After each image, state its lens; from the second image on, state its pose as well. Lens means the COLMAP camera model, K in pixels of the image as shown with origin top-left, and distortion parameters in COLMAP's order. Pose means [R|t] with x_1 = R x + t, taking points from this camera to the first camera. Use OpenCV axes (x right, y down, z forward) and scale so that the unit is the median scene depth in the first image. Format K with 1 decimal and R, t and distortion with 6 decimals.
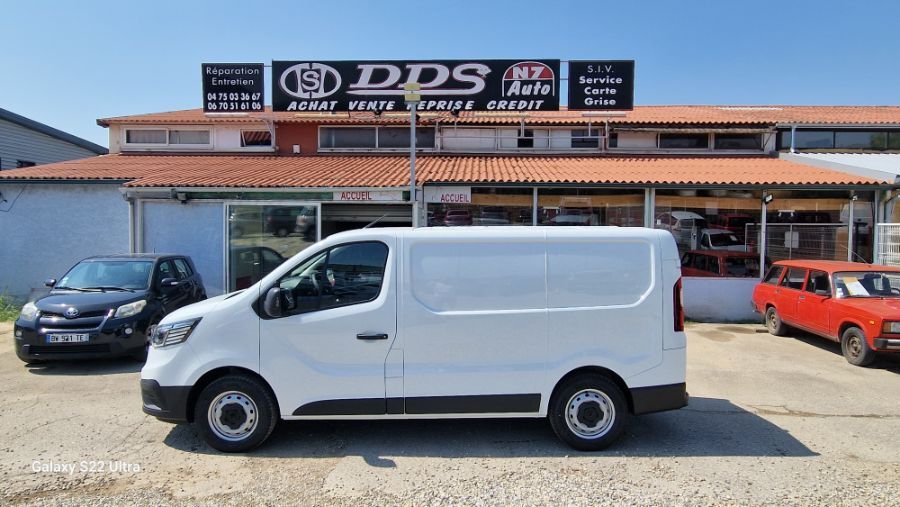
lens RADIAL K [[561.0, 0, 452.6], [0, 561.0, 251.3], [0, 0, 1]] dist [0.001775, 0.002518]
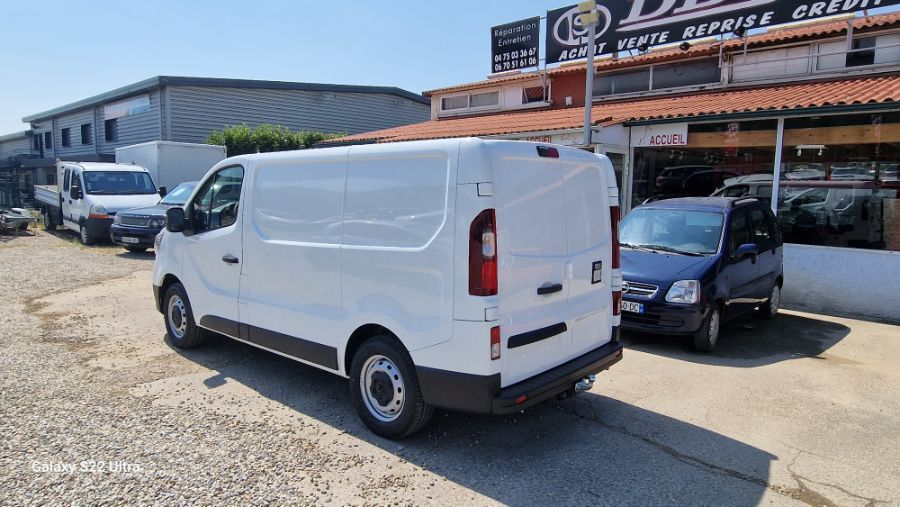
lens RADIAL K [[561.0, 0, 452.6], [0, 561.0, 251.3], [0, 0, 1]] dist [0.001775, 0.002518]
pose [[0.745753, 0.079208, -0.661497, 0.236472], [-0.041476, 0.996501, 0.072563, 0.013603], [0.664930, -0.026678, 0.746429, 0.147741]]
